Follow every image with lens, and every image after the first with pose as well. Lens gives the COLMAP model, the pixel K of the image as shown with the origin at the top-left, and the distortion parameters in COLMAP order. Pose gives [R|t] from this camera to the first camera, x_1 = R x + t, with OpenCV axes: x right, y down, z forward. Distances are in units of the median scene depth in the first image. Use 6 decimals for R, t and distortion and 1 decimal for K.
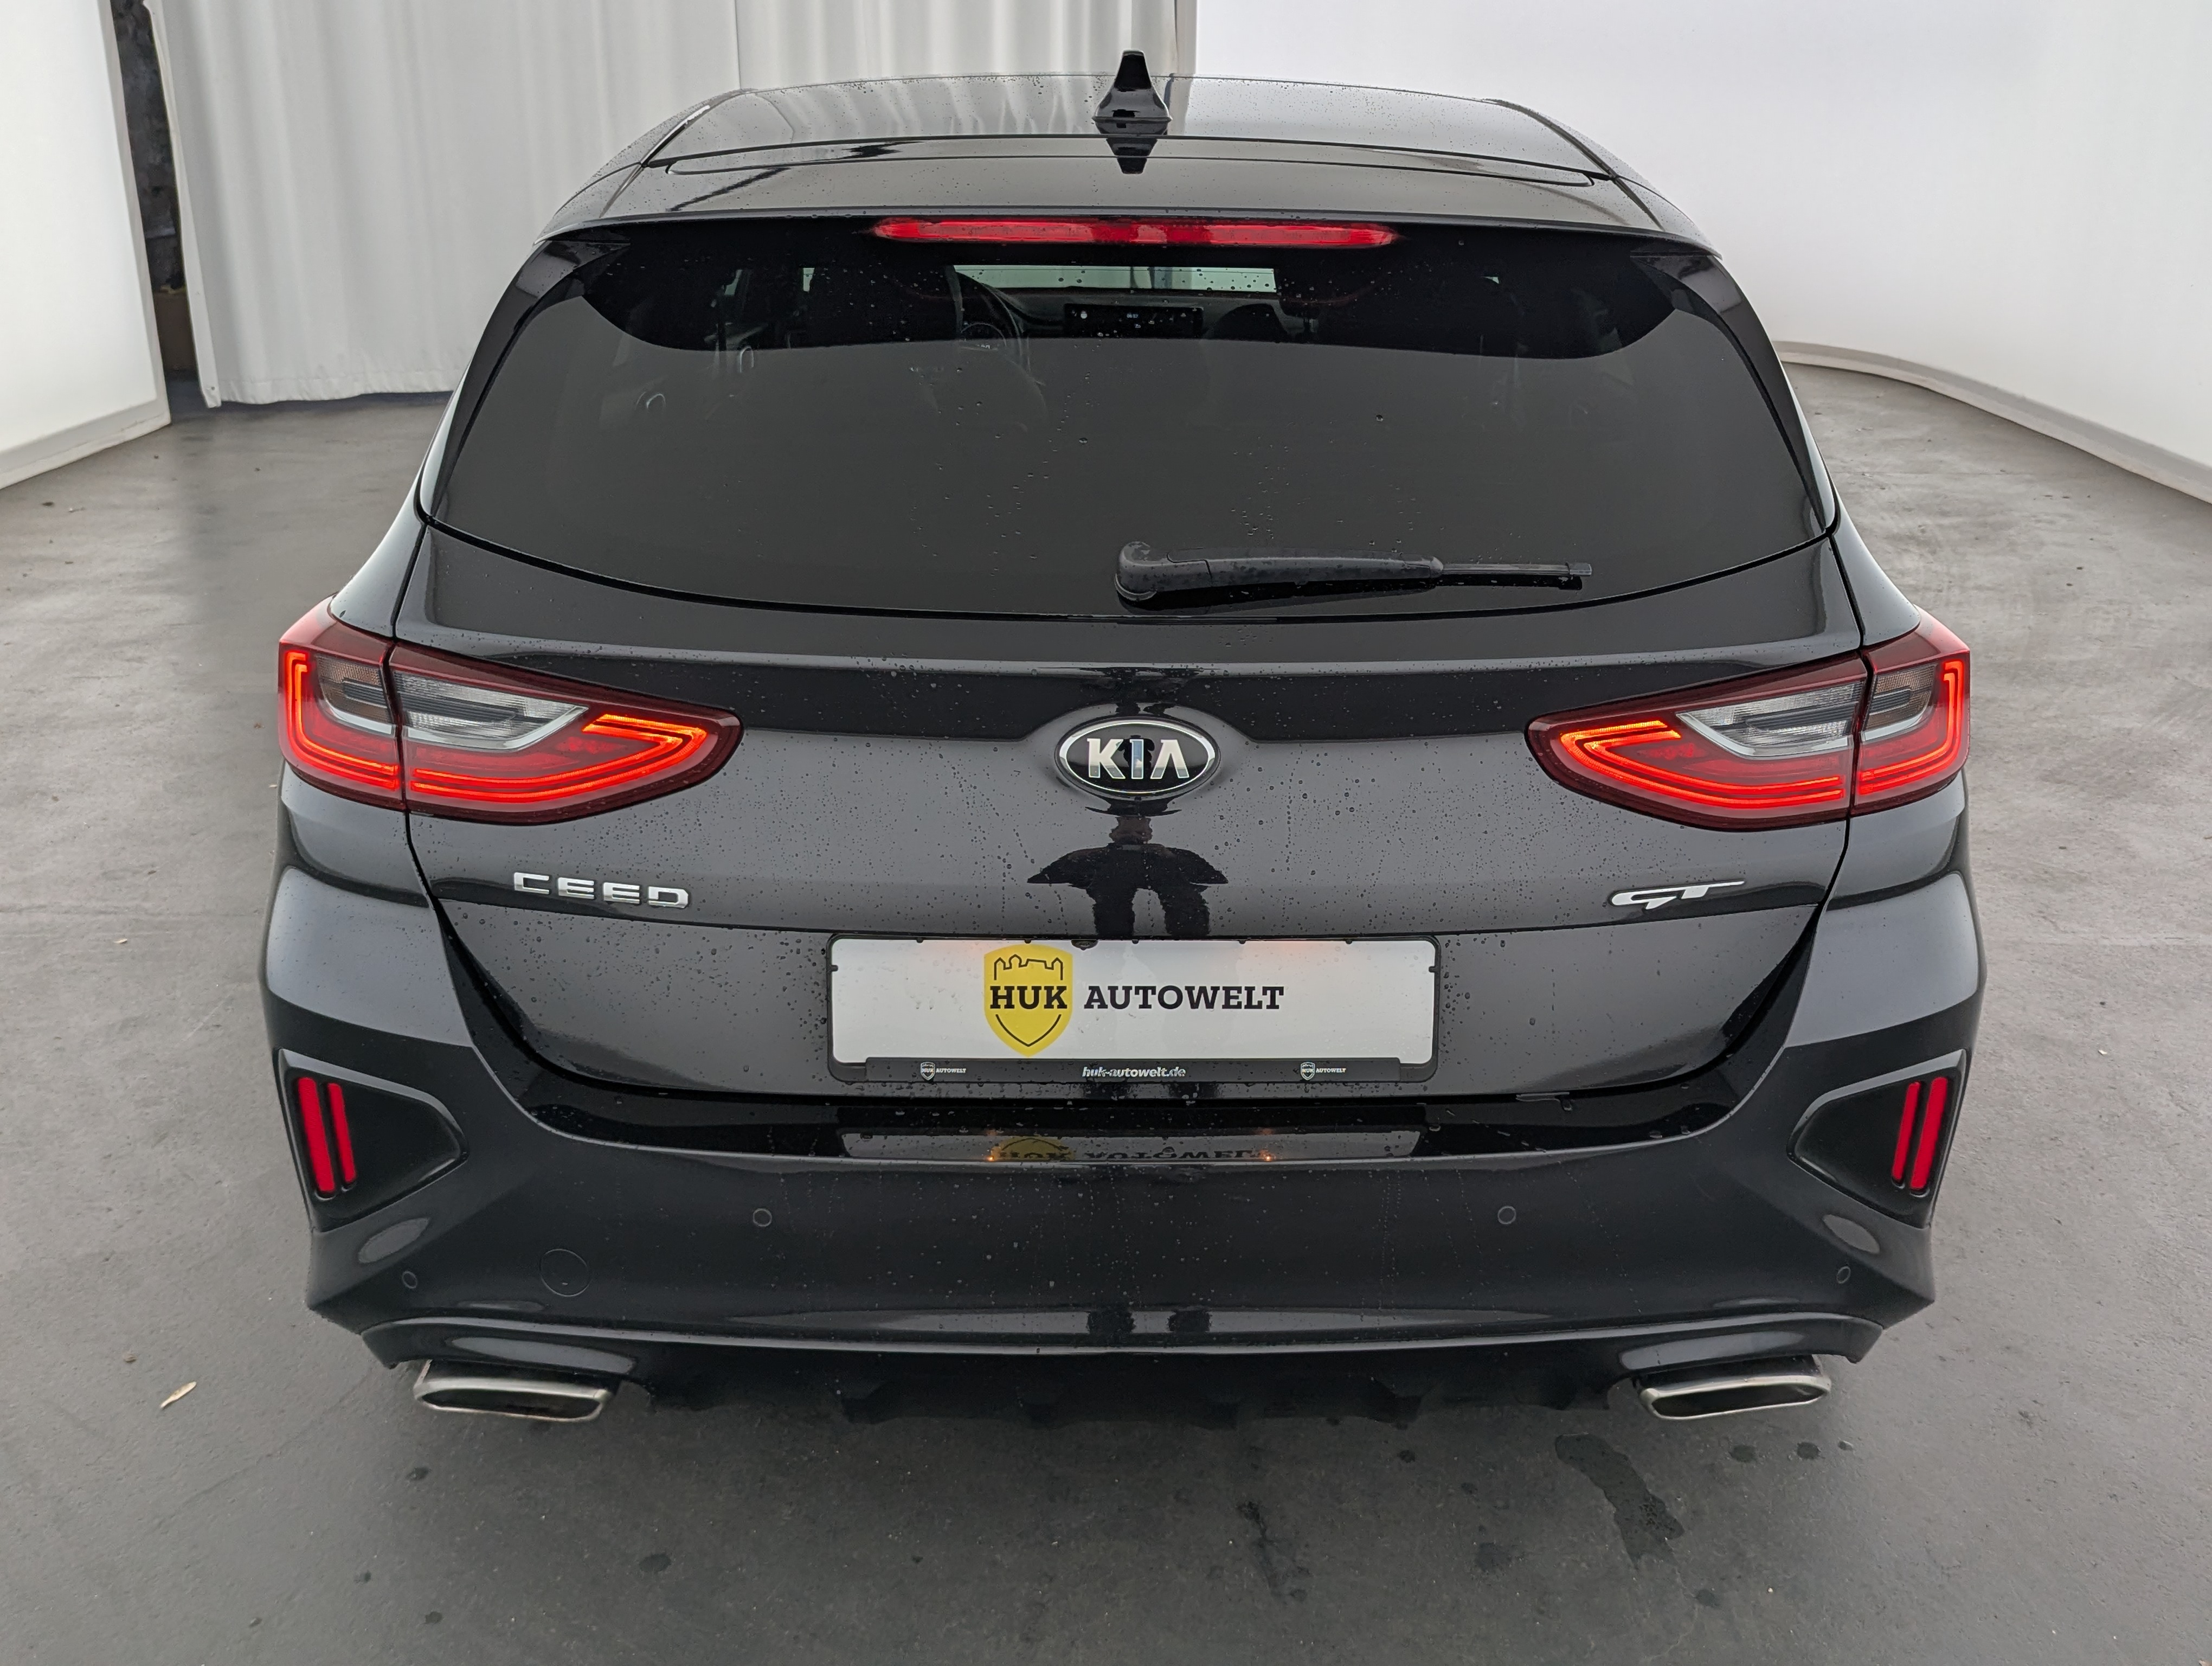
lens RADIAL K [[2073.1, 0, 1158.5], [0, 2073.1, 815.7], [0, 0, 1]] dist [0.040931, 0.000000]
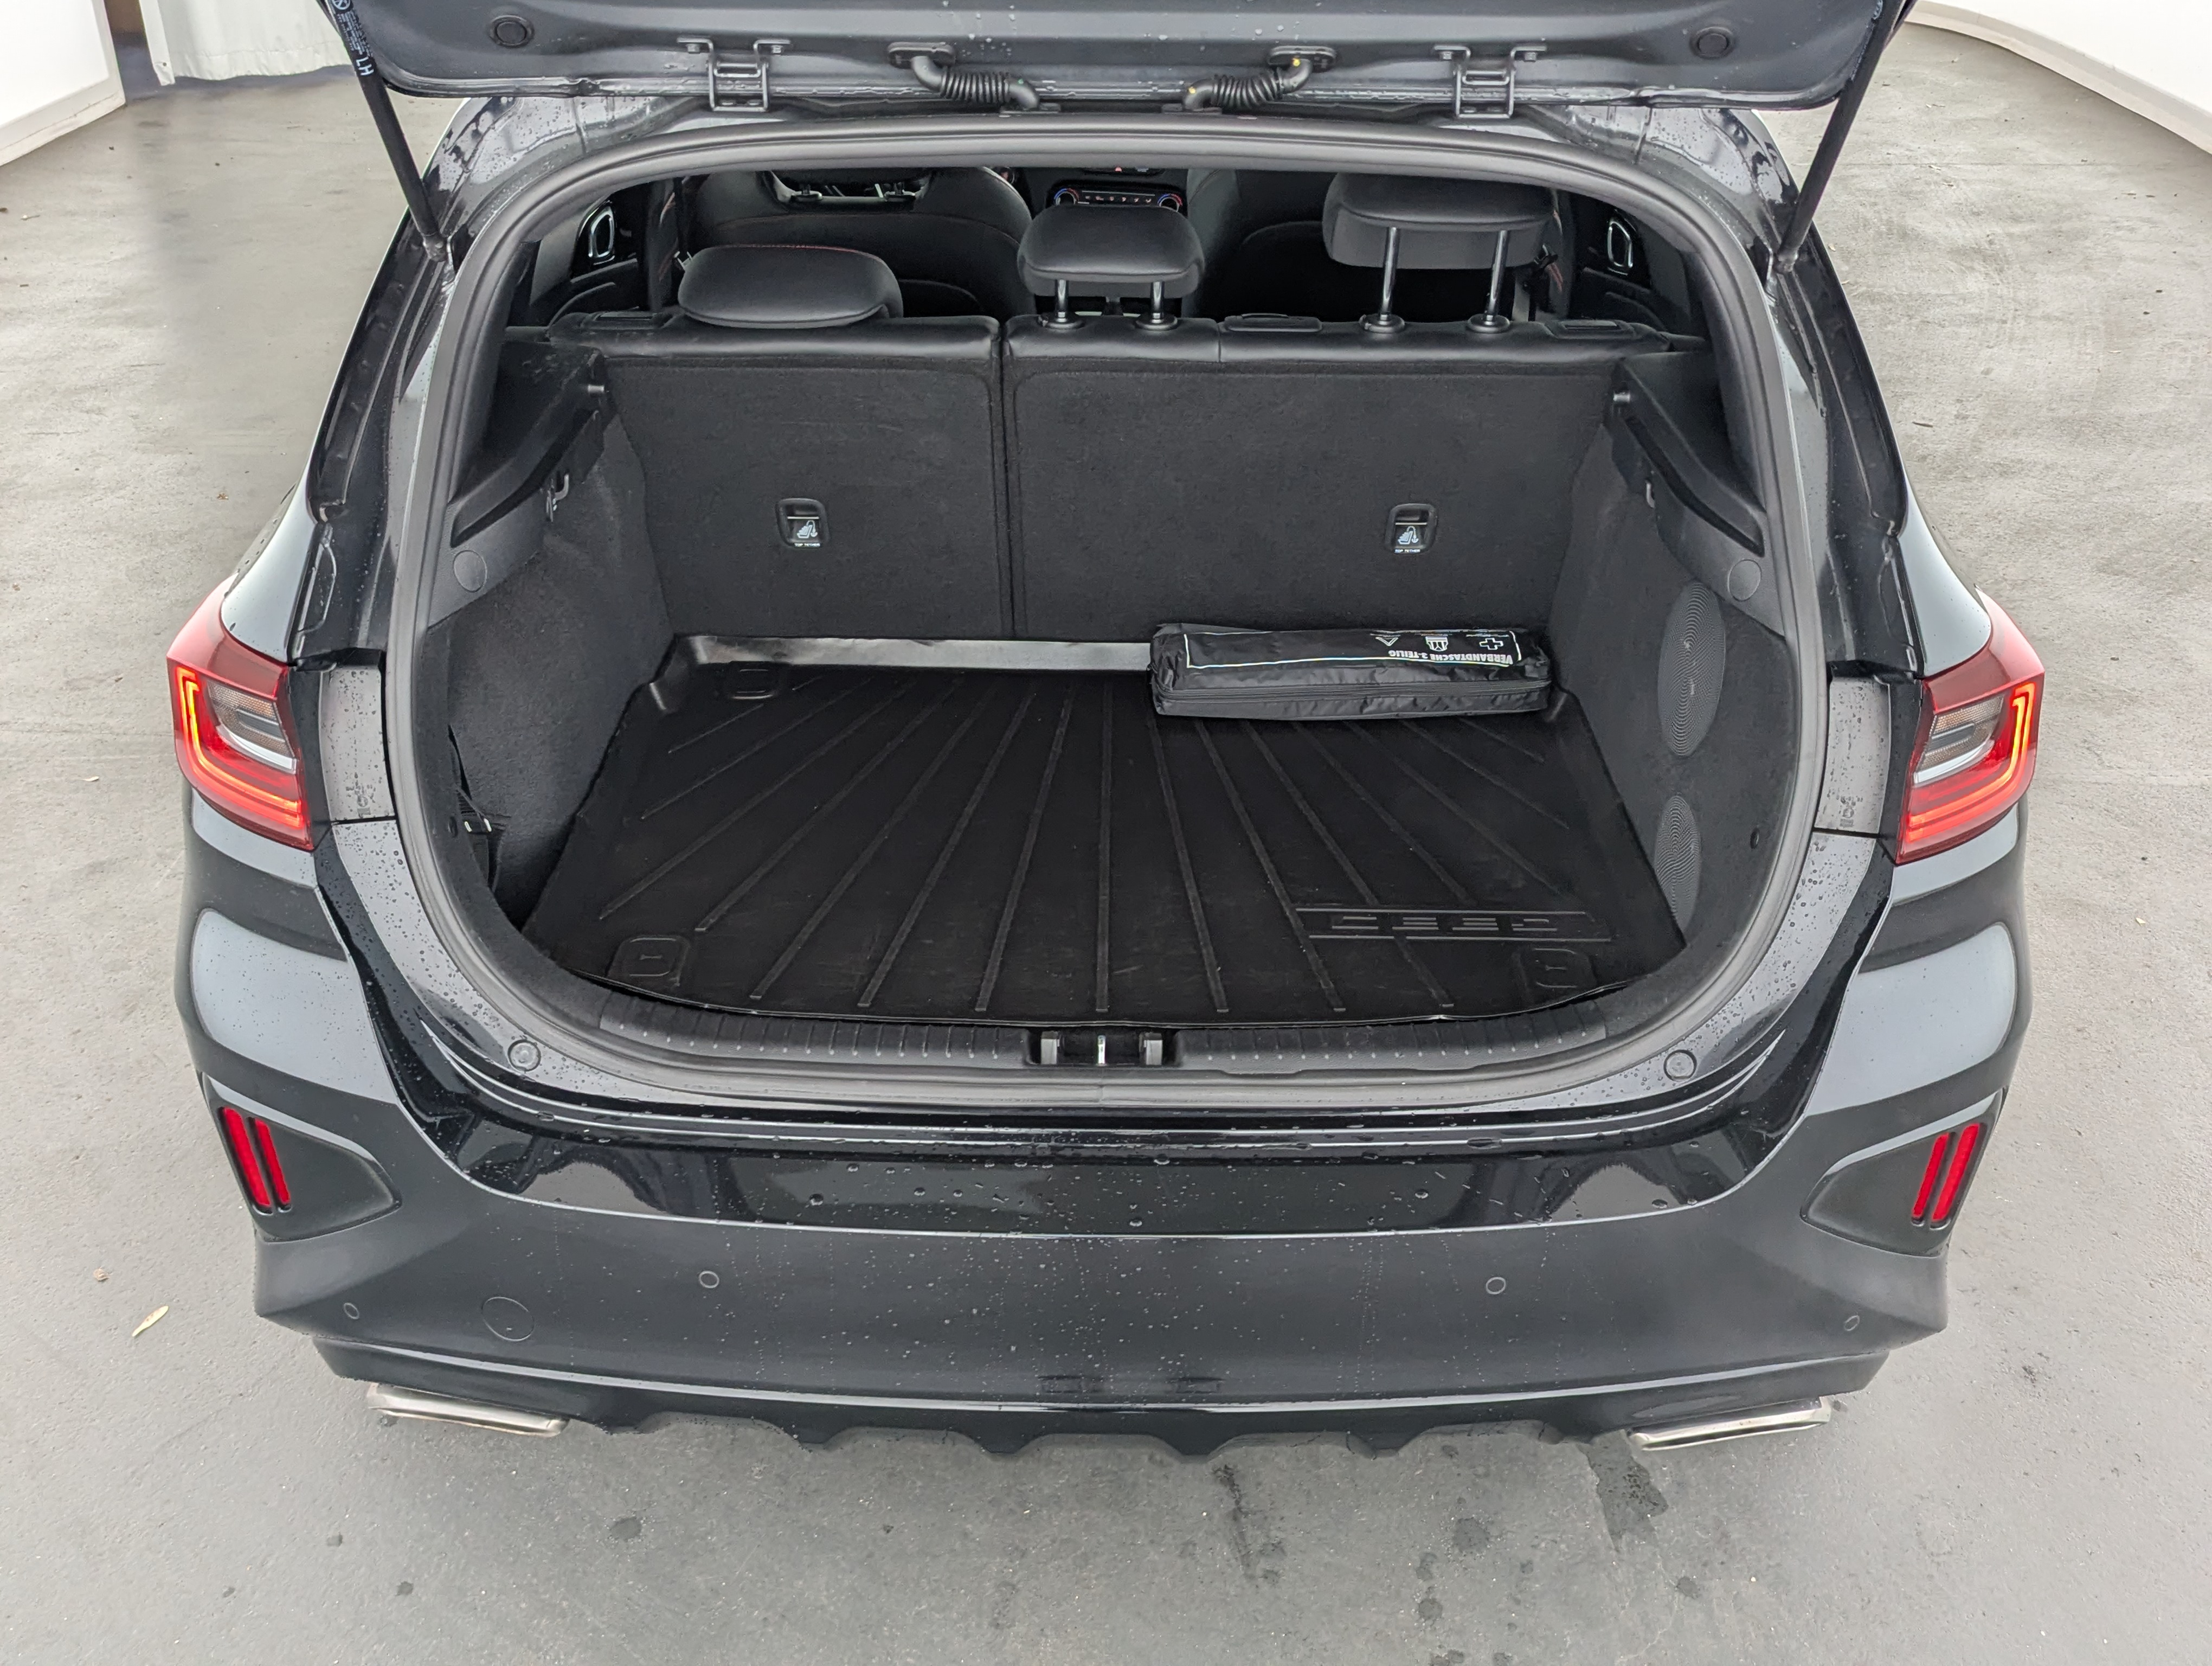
lens RADIAL K [[2073.1, 0, 1109.6], [0, 2073.1, 832.4], [0, 0, 1]] dist [0.040931, 0.000000]
pose [[0.999532, 0.011435, -0.028371, 0.013065], [-0.006194, 0.983941, 0.178385, -0.135545], [0.029955, -0.178126, 0.983552, 0.080010]]
